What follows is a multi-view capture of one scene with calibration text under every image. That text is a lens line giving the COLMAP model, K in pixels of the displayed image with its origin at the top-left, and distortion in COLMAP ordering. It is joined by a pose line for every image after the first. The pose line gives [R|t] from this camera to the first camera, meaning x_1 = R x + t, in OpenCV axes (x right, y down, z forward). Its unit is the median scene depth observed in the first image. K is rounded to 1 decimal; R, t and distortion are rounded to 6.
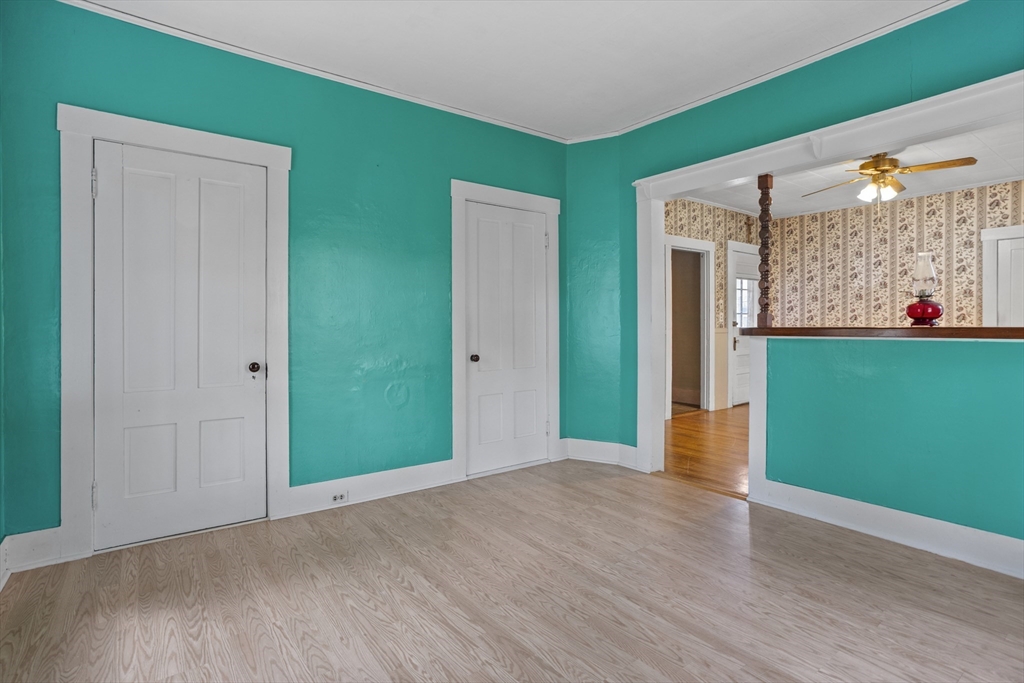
lens RADIAL K [[502.9, 0, 512.7], [0, 502.9, 326.0], [0, 0, 1]] dist [-0.049458, 0.028161]
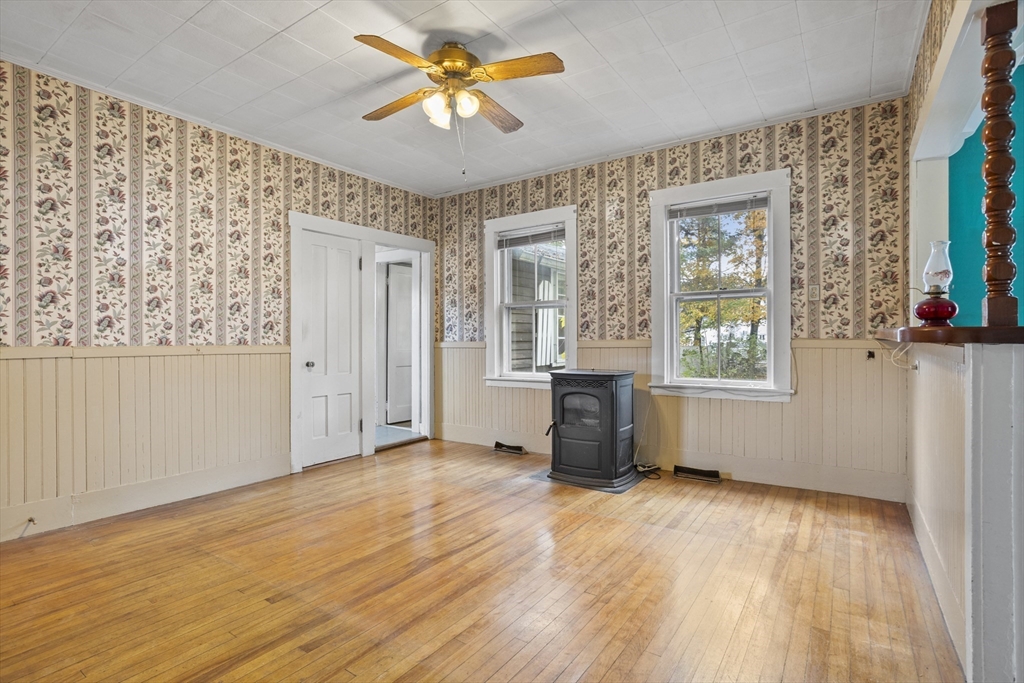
lens RADIAL K [[502.9, 0, 510.1], [0, 502.9, 343.0], [0, 0, 1]] dist [-0.049458, 0.028161]
pose [[-0.321784, -0.002840, 0.946809, 0.123370], [0.012727, 0.999892, 0.007325, 0.005462], [-0.946728, 0.014407, -0.321713, 0.918673]]
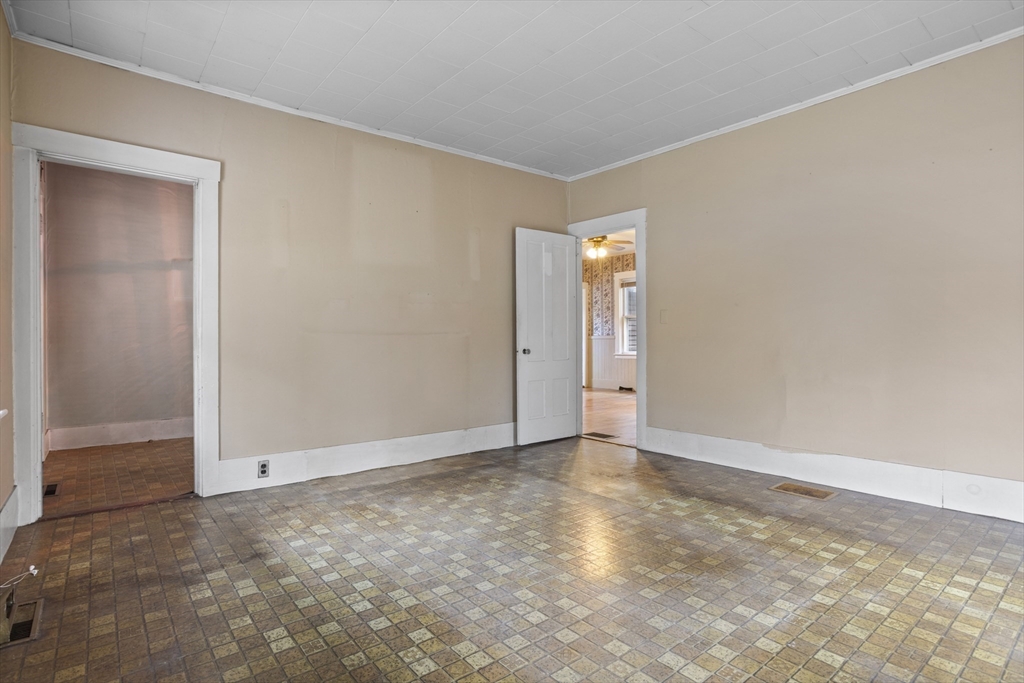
lens RADIAL K [[502.9, 0, 517.1], [0, 502.9, 340.9], [0, 0, 1]] dist [-0.049458, 0.028161]
pose [[-0.056941, -0.011919, 0.998306, -0.770654], [0.016497, 0.999781, 0.012878, -0.001047], [-0.998241, 0.017202, -0.056732, 1.117364]]
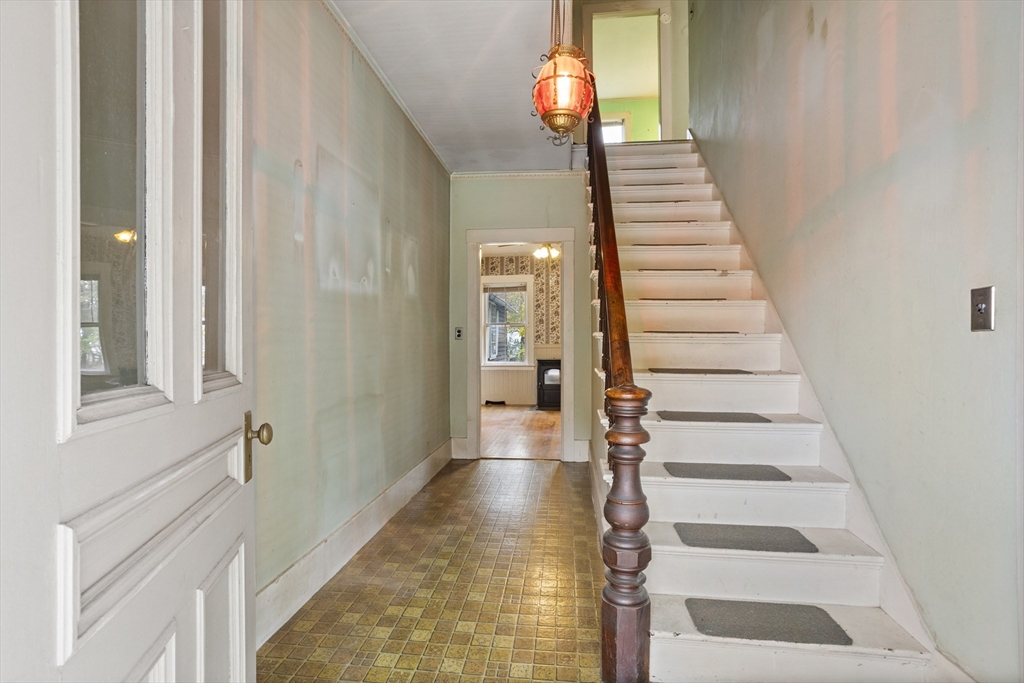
lens RADIAL K [[502.9, 0, 509.6], [0, 502.9, 337.2], [0, 0, 1]] dist [-0.049458, 0.028161]
pose [[-0.714839, 0.010046, 0.699217, -0.204456], [0.009484, 0.999944, -0.004670, -0.007321], [-0.699225, 0.003293, -0.714894, 1.764358]]
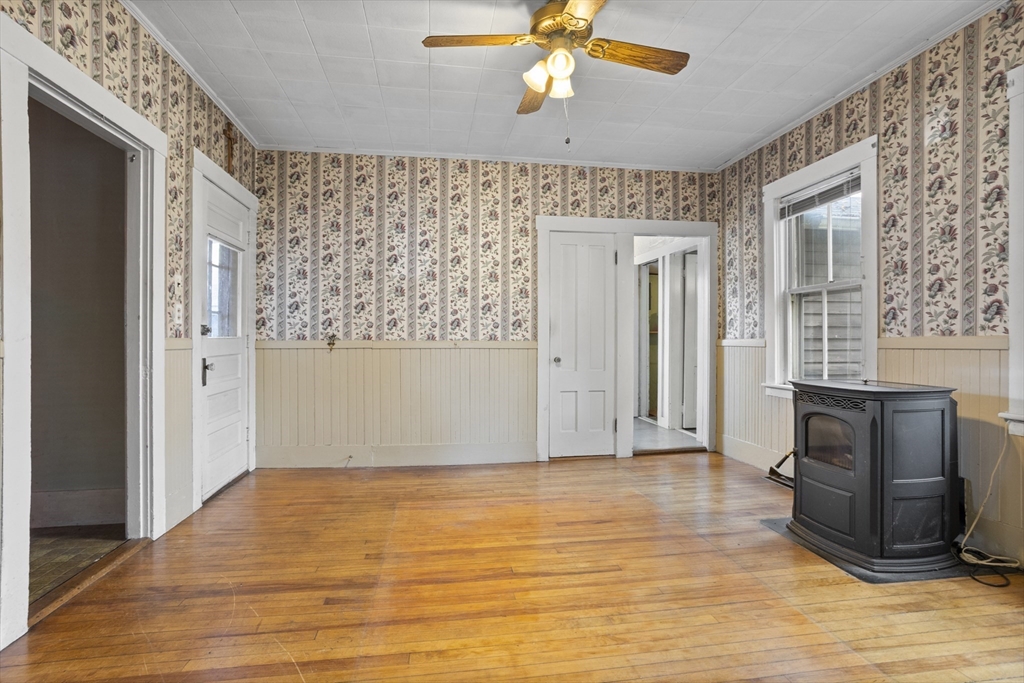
lens RADIAL K [[502.9, 0, 509.2], [0, 502.9, 338.5], [0, 0, 1]] dist [-0.049458, 0.028161]
pose [[0.466593, 0.002774, 0.884468, 0.203141], [0.006300, 0.999959, -0.006460, 0.010802], [-0.884450, 0.008586, 0.466556, 0.650431]]
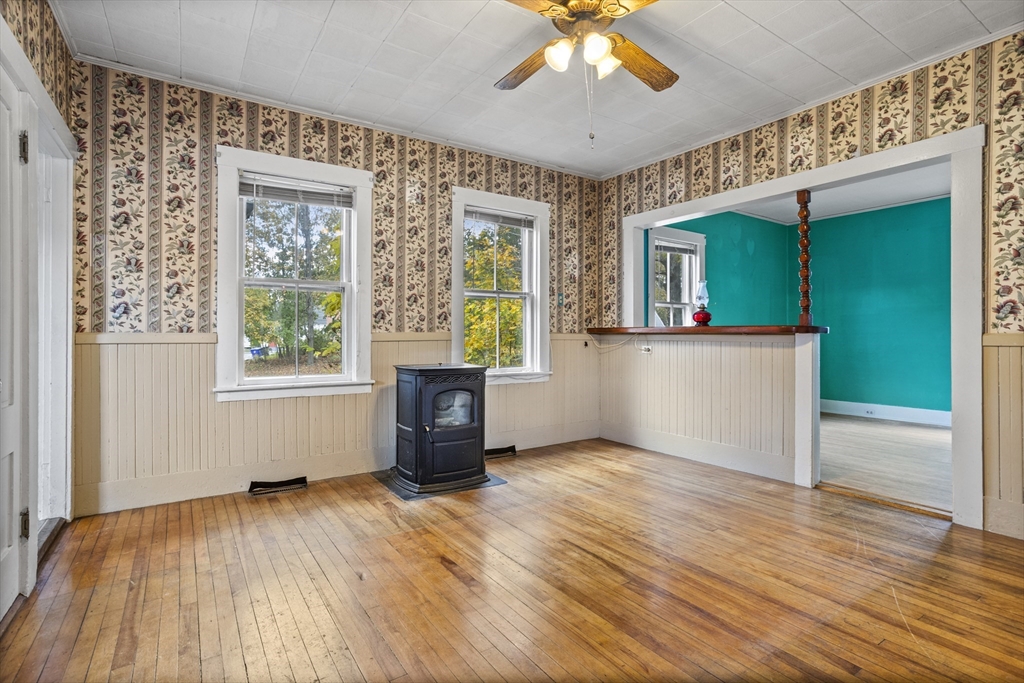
lens RADIAL K [[502.9, 0, 511.9], [0, 502.9, 335.3], [0, 0, 1]] dist [-0.049458, 0.028161]
pose [[-0.998975, 0.001061, 0.045249, 0.650511], [0.001290, 0.999987, 0.005015, 0.009327], [-0.045243, 0.005068, -0.998963, 1.237113]]
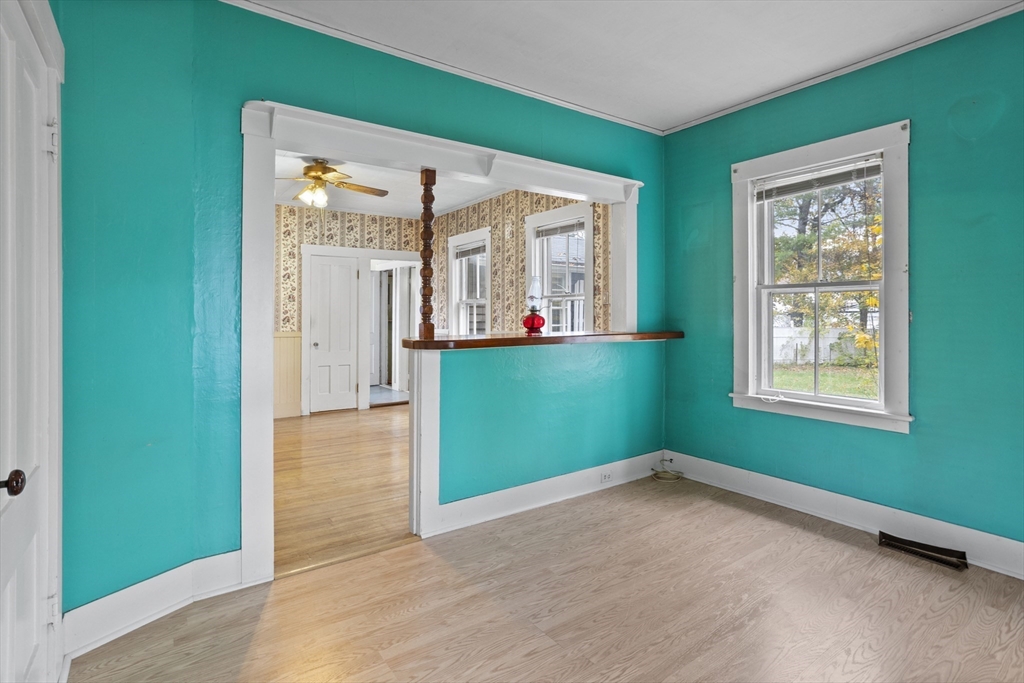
lens RADIAL K [[518.2, 0, 512.6], [0, 518.2, 314.4], [0, 0, 1]] dist [-0.038160, 0.000825]
pose [[0.024040, 0.005491, 0.999696, -0.242683], [0.007034, 0.999959, -0.005662, -0.019789], [-0.999686, 0.007168, 0.024000, 0.469551]]
